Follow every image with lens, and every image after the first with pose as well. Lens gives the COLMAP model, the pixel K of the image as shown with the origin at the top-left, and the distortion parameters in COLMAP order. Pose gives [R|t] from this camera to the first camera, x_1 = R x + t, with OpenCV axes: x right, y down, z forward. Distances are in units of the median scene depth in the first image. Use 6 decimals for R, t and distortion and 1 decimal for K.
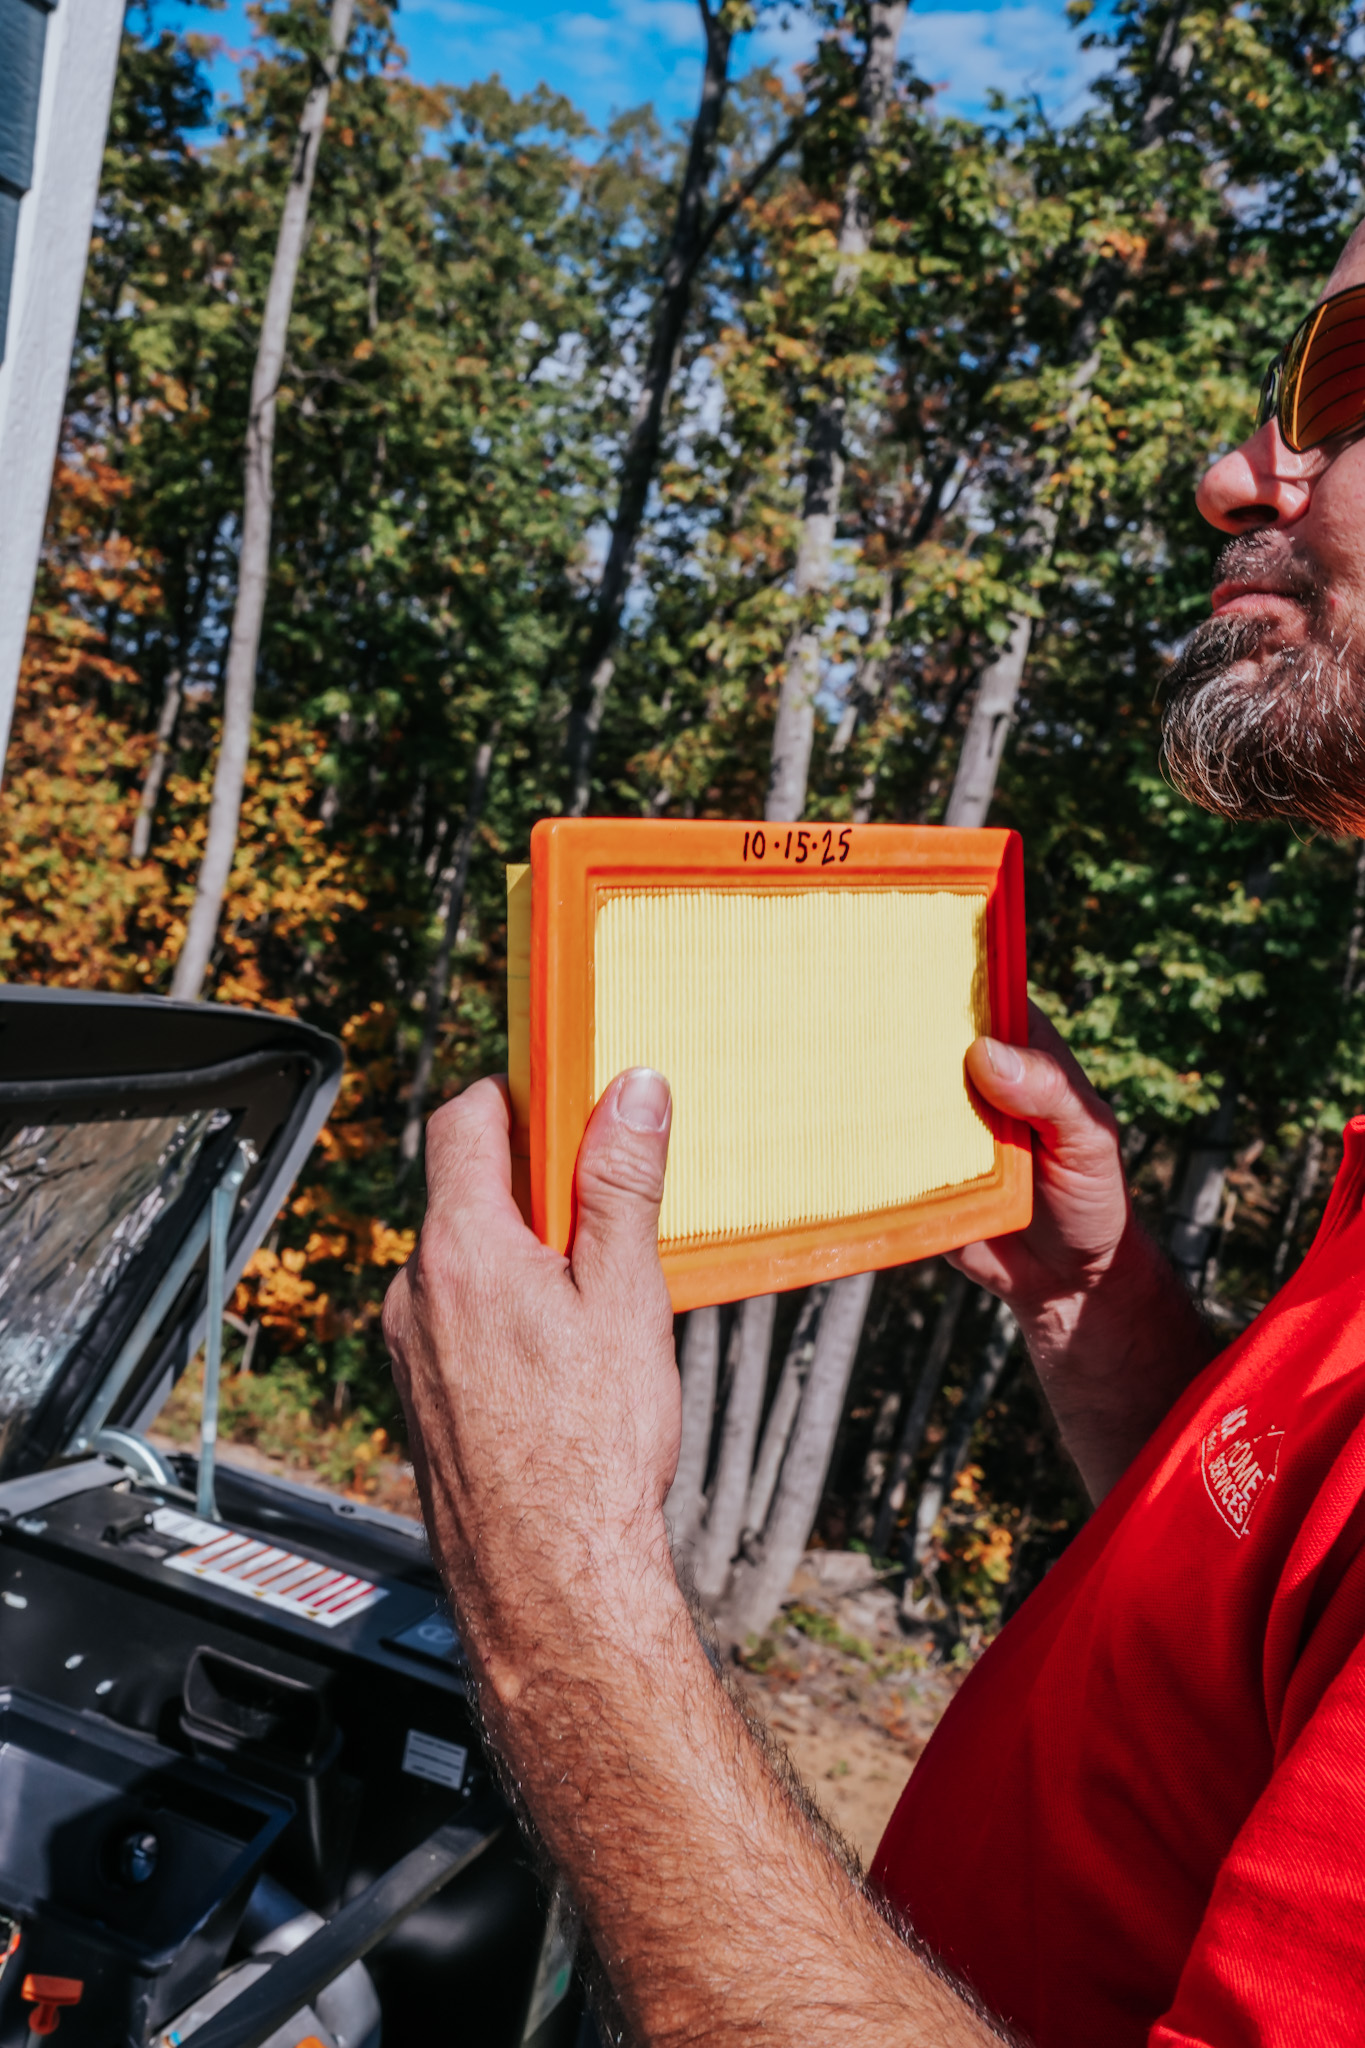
lens RADIAL K [[2181.9, 0, 656.1], [0, 2181.9, 970.7], [0, 0, 1]] dist [-0.011012, 0.144856]
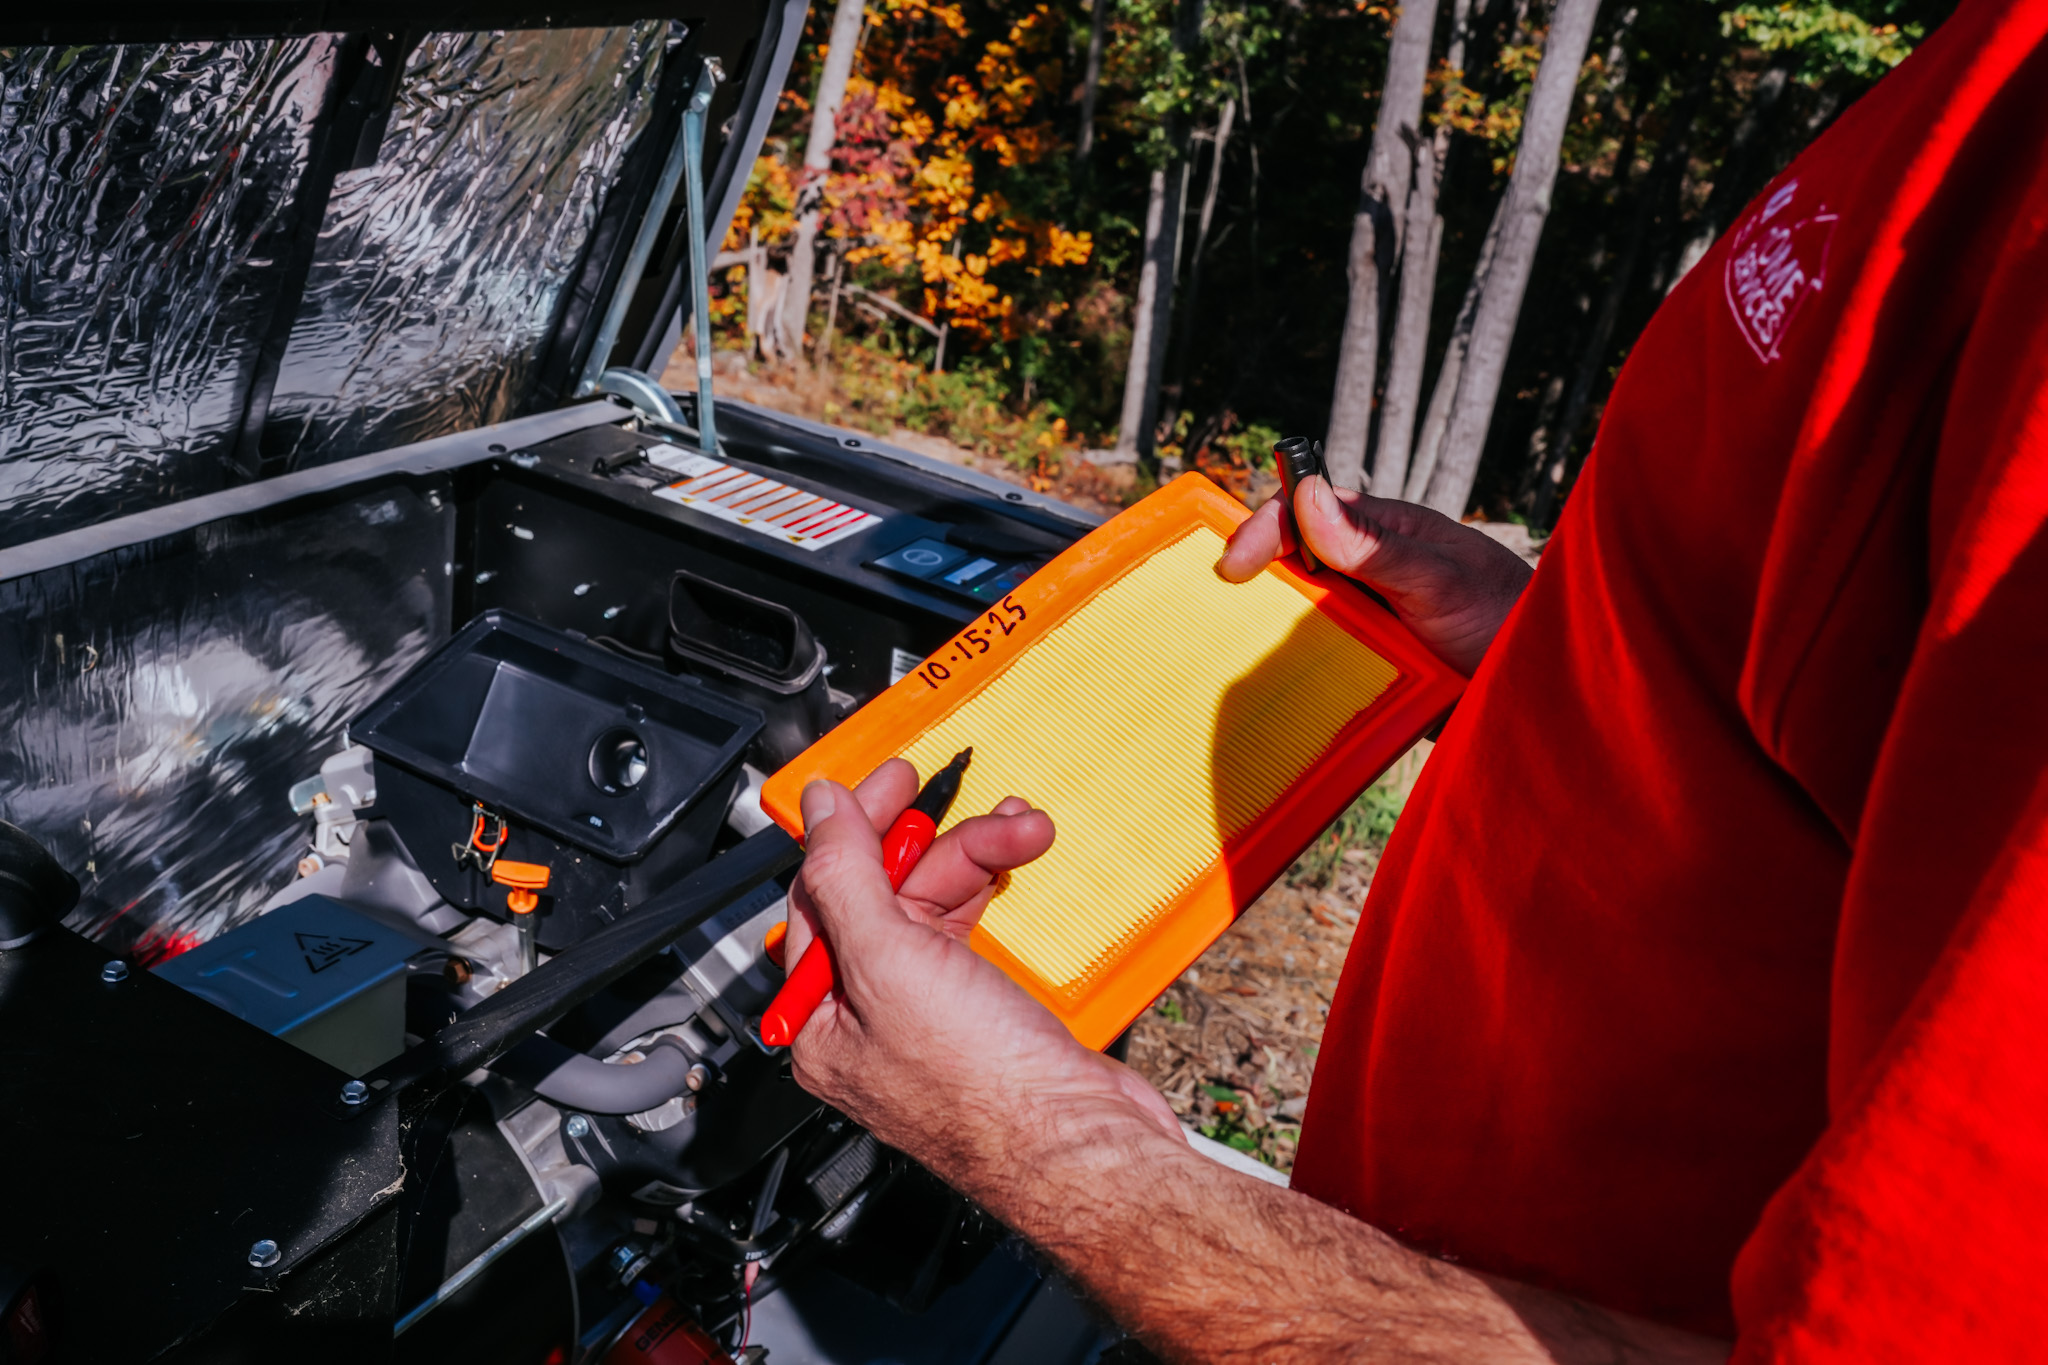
lens RADIAL K [[2067.5, 0, 1028.7], [0, 2067.5, 668.5], [0, 0, 1]] dist [-0.044197, 0.165509]
pose [[0.988085, -0.006454, -0.153772, 0.075539], [0.055059, 0.947822, 0.314008, 0.053051], [0.143722, -0.318733, 0.936885, 0.103584]]
